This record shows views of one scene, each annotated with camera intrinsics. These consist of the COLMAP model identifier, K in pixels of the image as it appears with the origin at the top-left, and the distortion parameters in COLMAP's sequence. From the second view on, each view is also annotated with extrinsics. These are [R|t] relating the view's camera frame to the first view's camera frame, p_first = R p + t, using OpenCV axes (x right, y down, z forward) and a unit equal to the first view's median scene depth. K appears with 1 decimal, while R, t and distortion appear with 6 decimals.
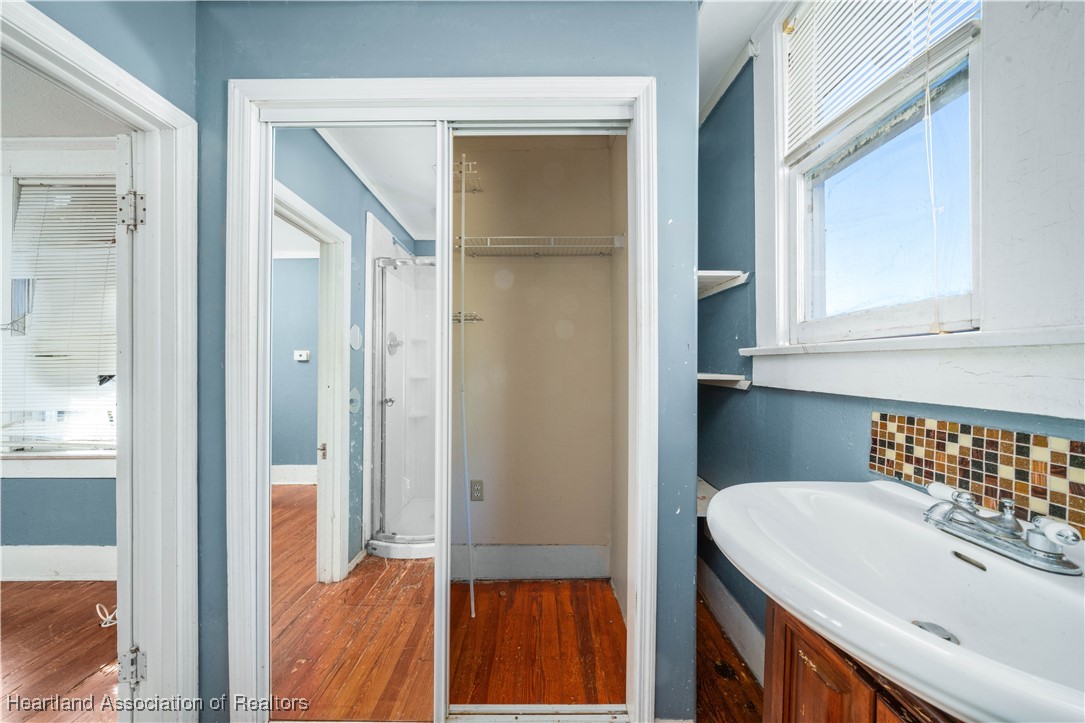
lens RADIAL K [[374.4, 0, 540.7], [0, 374.4, 365.9], [0, 0, 1]] dist [-0.006713, 0.000179]
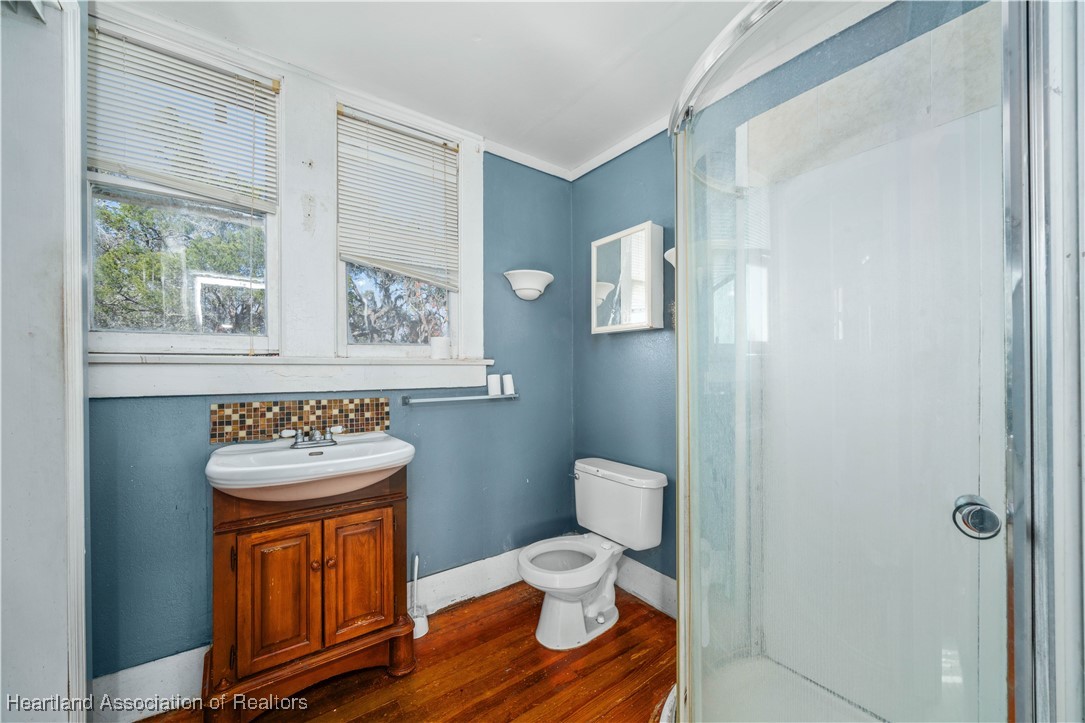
lens RADIAL K [[406.1, 0, 539.3], [0, 406.1, 369.7], [0, 0, 1]] dist [0.000344, -0.000042]
pose [[-0.592764, 0.005905, 0.805355, -1.346179], [0.010422, 0.999946, 0.000340, -0.000016], [-0.805309, 0.008595, -0.592793, 1.040650]]
